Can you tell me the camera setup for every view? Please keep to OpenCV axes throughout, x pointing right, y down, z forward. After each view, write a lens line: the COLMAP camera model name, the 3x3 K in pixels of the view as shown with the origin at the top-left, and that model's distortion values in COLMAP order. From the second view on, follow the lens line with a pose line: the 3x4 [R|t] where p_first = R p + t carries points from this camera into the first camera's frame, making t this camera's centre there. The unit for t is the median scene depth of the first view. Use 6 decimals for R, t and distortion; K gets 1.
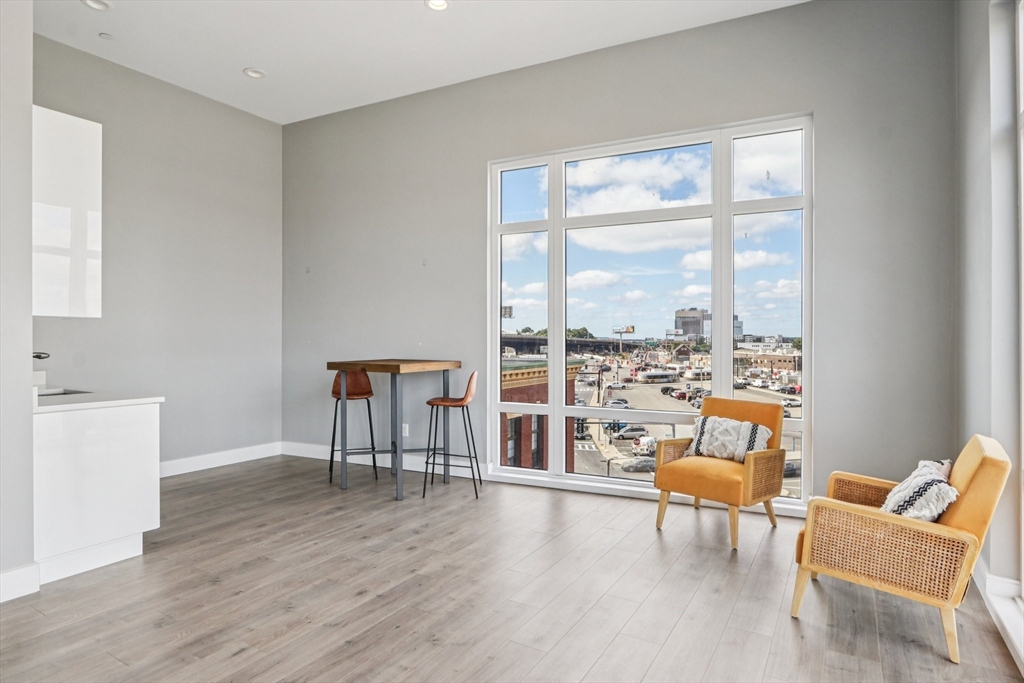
lens RADIAL K [[569.0, 0, 512.0], [0, 569.0, 341.5], [0, 0, 1]] dist [-0.001676, -0.000009]
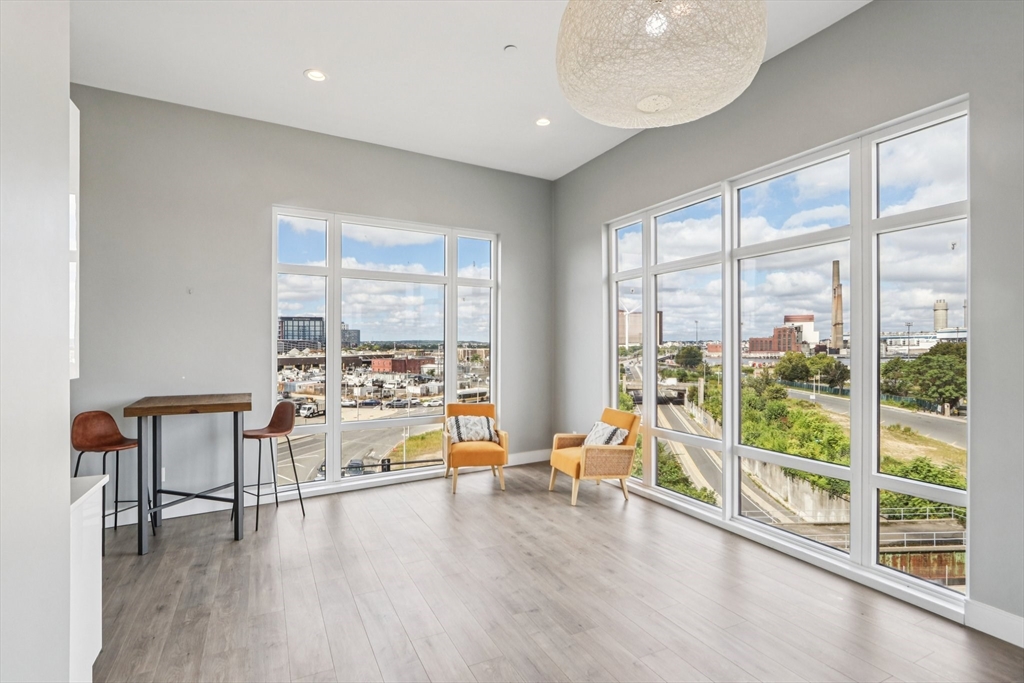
lens RADIAL K [[519.1, 0, 507.5], [0, 519.1, 344.4], [0, 0, 1]] dist [-0.004948, -0.000382]
pose [[0.514774, -0.000821, 0.857326, -0.844644], [0.002772, 0.999996, -0.000707, -0.065217], [-0.857322, 0.002740, 0.514774, 0.168928]]
